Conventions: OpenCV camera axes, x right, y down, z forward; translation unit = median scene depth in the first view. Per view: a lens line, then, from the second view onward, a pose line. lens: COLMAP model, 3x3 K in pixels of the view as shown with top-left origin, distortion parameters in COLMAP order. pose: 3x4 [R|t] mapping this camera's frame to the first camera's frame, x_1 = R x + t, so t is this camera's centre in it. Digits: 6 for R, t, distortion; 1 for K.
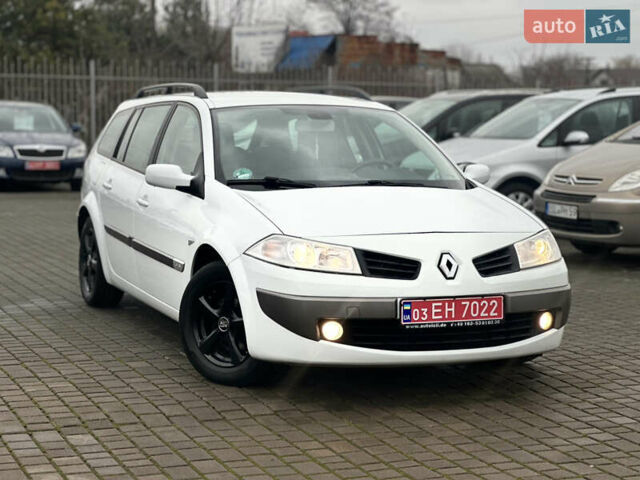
lens RADIAL K [[1359.5, 0, 320.0], [0, 1359.5, 240.0], [0, 0, 1]] dist [0.079698, 0.696654]
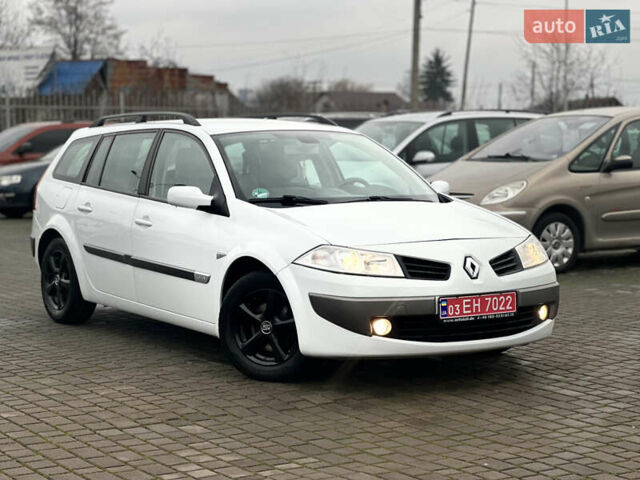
lens RADIAL K [[1359.5, 0, 320.0], [0, 1359.5, 240.0], [0, 0, 1]] dist [0.079698, 0.696654]
pose [[0.980625, -0.029294, 0.193693, -0.239599], [0.032560, 0.999376, -0.013697, 0.006856], [-0.193171, 0.019738, 0.980967, -0.104353]]
